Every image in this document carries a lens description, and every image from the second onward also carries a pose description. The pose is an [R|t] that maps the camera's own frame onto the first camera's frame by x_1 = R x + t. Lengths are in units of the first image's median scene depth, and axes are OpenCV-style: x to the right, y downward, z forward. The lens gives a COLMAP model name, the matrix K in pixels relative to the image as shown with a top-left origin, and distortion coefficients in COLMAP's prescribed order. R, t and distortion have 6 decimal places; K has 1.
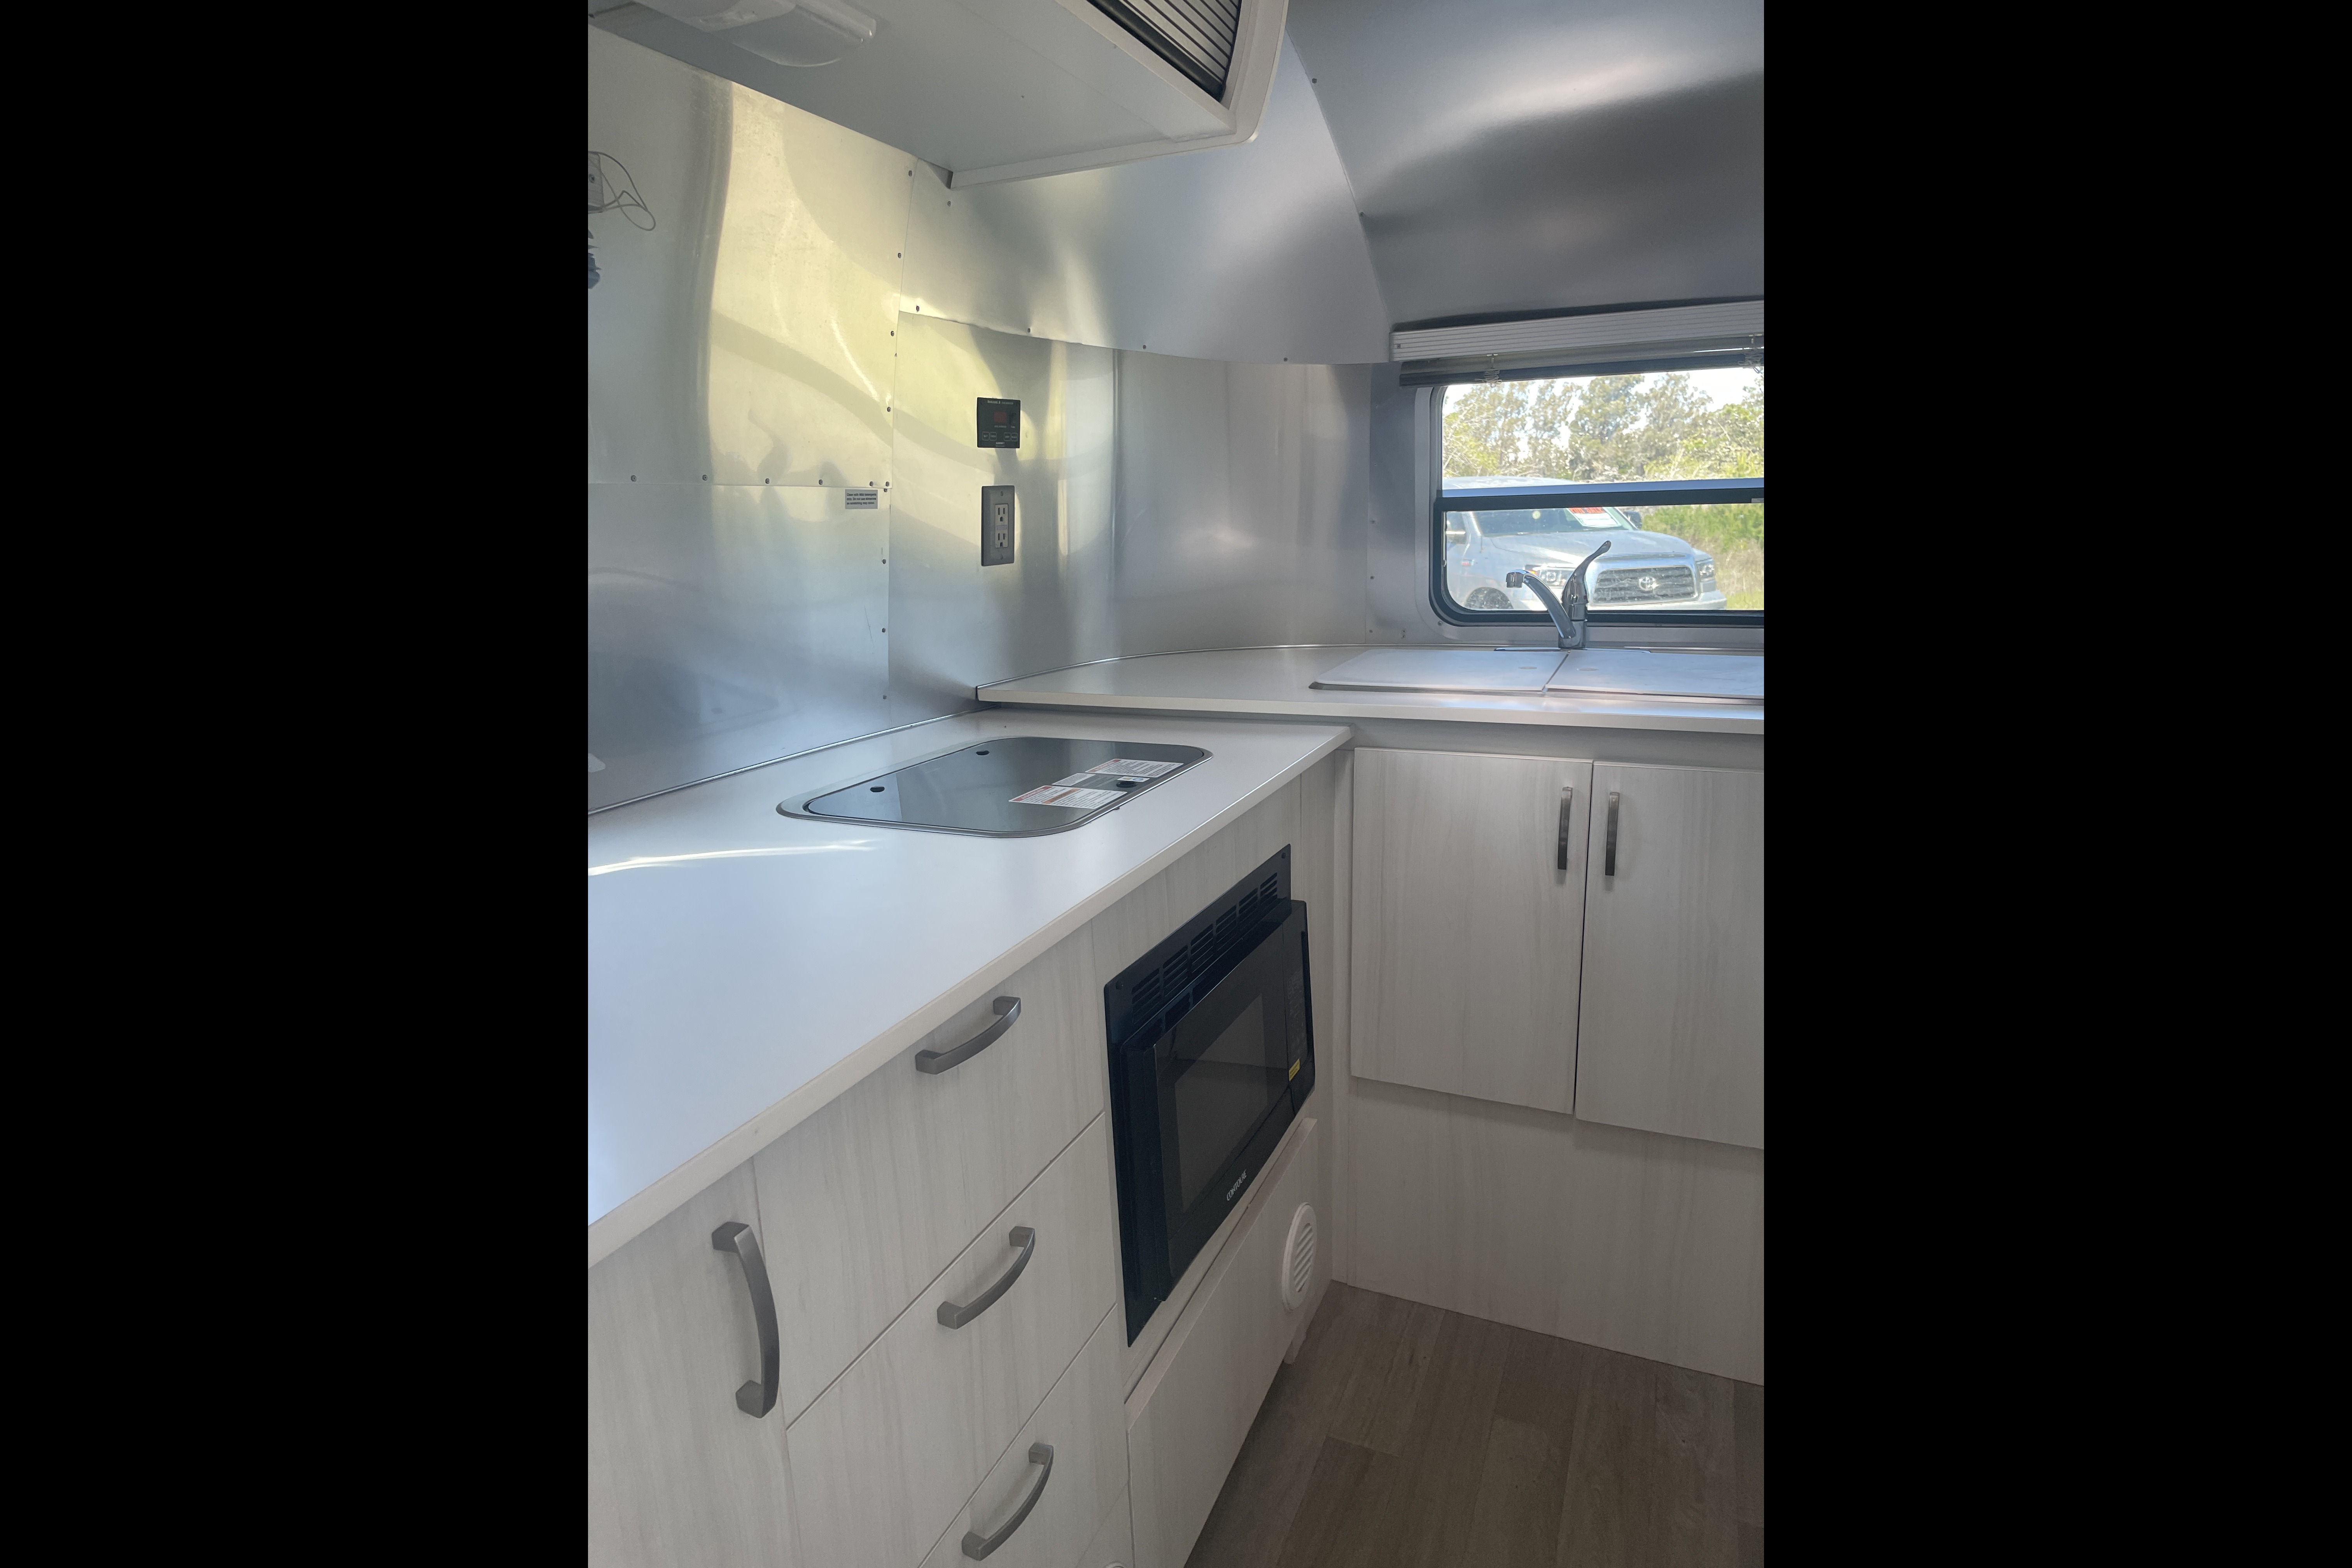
lens RADIAL K [[1184.4, 0, 1173.7], [0, 1184.4, 767.9], [0, 0, 1]] dist [0.014701, -0.000740]
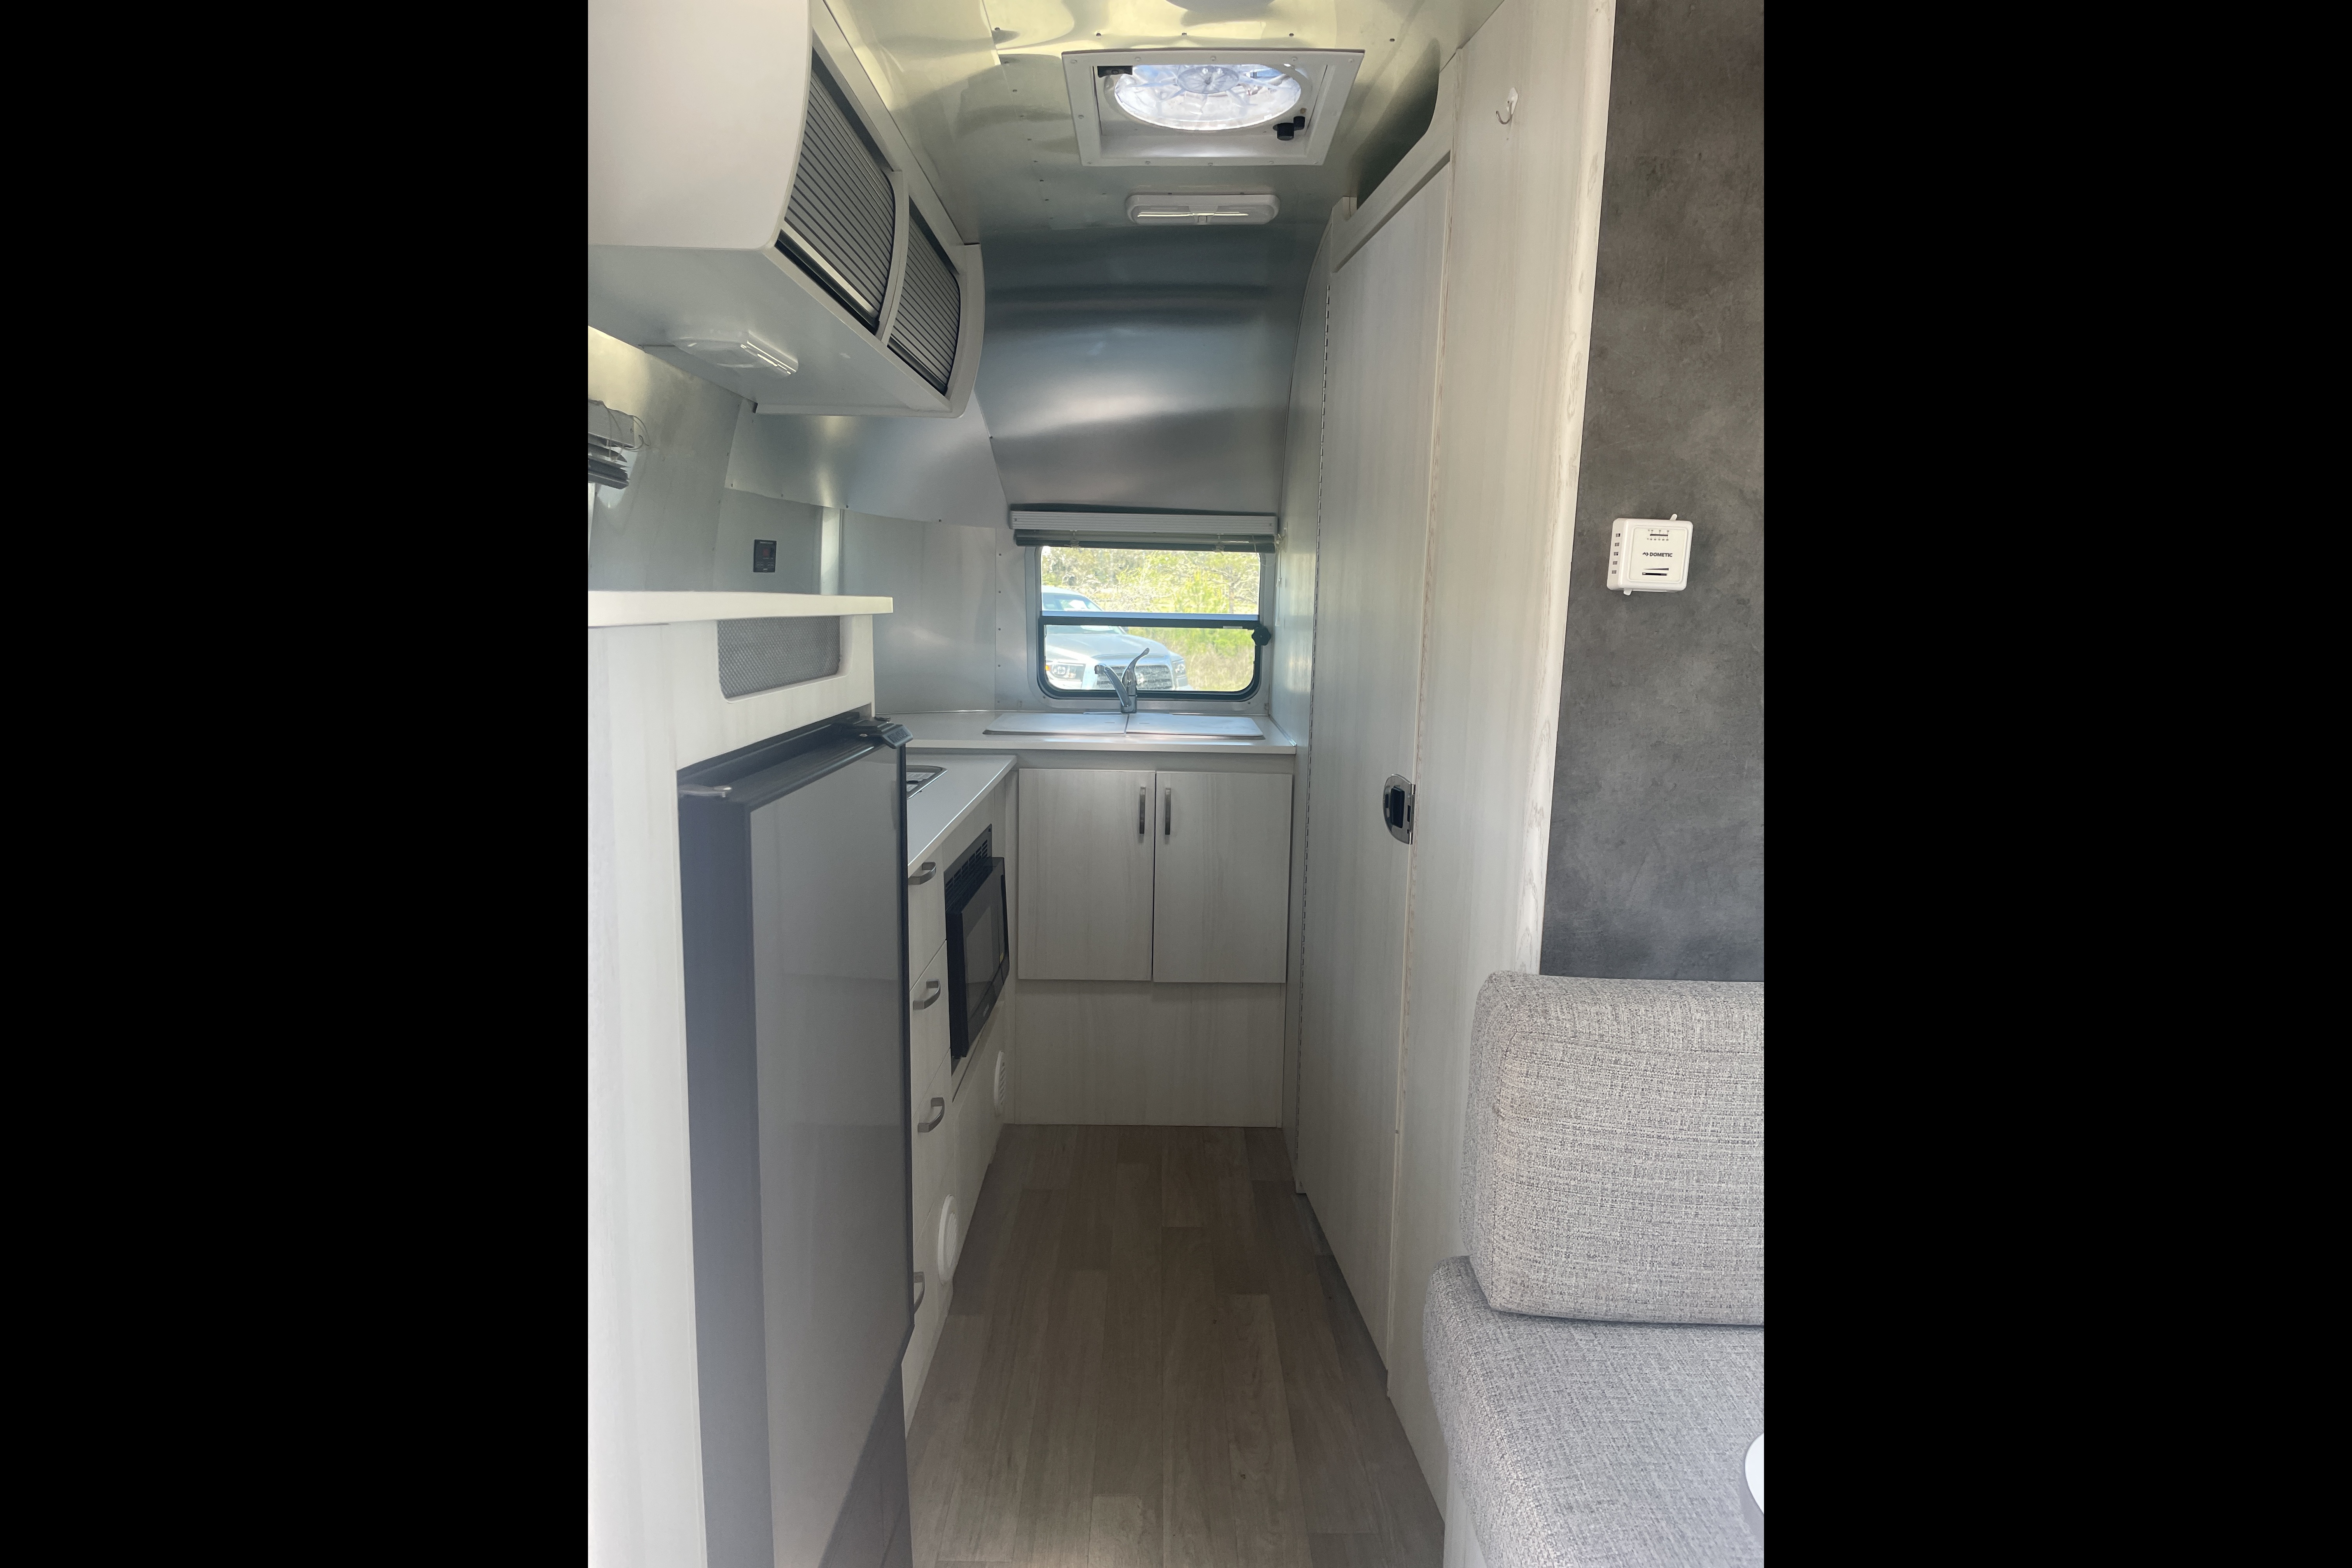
lens RADIAL K [[1184.4, 0, 1173.7], [0, 1184.4, 767.9], [0, 0, 1]] dist [0.014701, -0.000740]
pose [[0.913365, -0.016461, 0.406809, -0.321344], [0.047934, 0.996581, -0.067297, 0.102851], [-0.404310, 0.080967, 0.911031, -0.587425]]
